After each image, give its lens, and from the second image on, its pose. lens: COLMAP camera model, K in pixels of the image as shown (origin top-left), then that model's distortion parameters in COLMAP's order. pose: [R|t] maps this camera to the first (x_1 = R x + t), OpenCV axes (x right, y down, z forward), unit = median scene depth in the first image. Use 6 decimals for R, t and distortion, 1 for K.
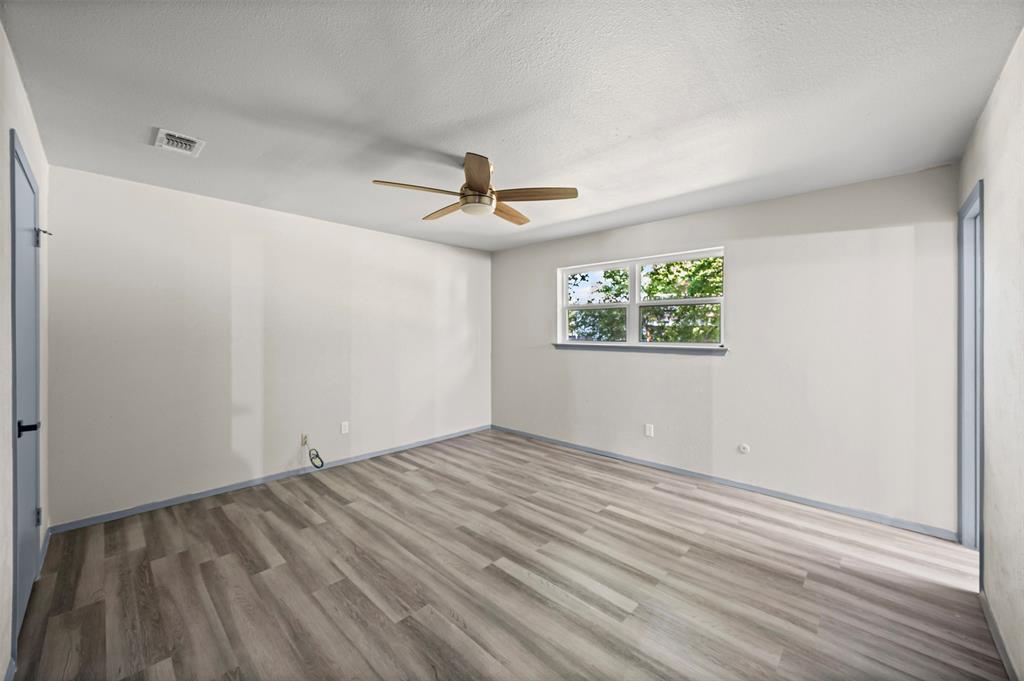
lens RADIAL K [[385.6, 0, 520.4], [0, 385.6, 340.3], [0, 0, 1]] dist [-0.001228, 0.000015]
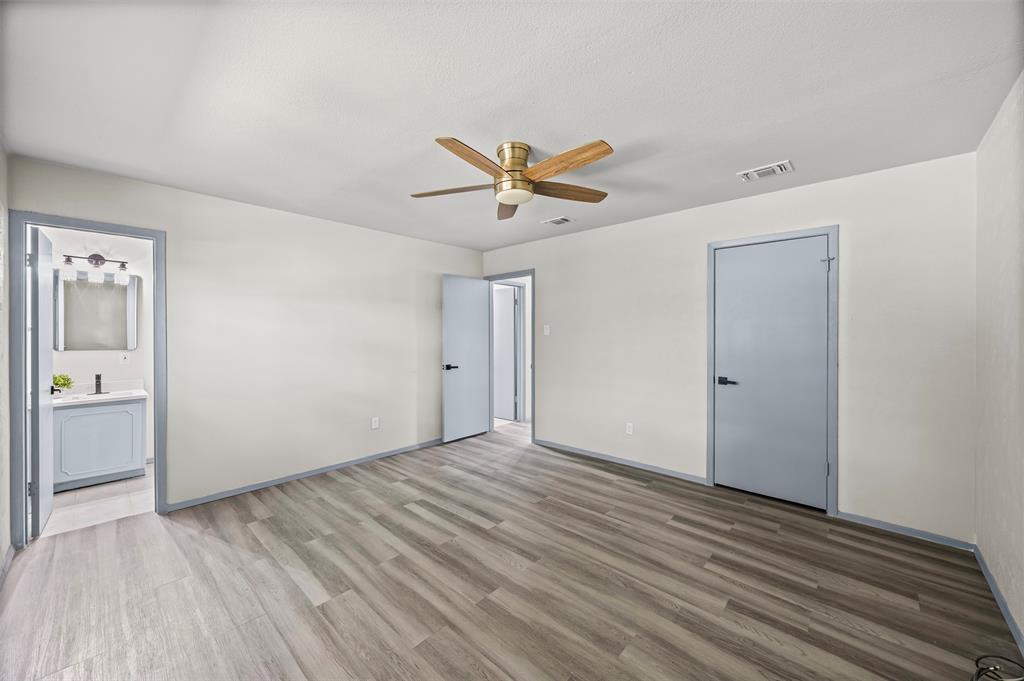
lens RADIAL K [[385.6, 0, 520.4], [0, 385.6, 340.3], [0, 0, 1]] dist [-0.001228, 0.000015]
pose [[-0.999886, -0.001768, -0.015017, -0.113611], [-0.002188, 0.999607, 0.027965, -0.032668], [0.014961, 0.027995, -0.999496, 1.968429]]
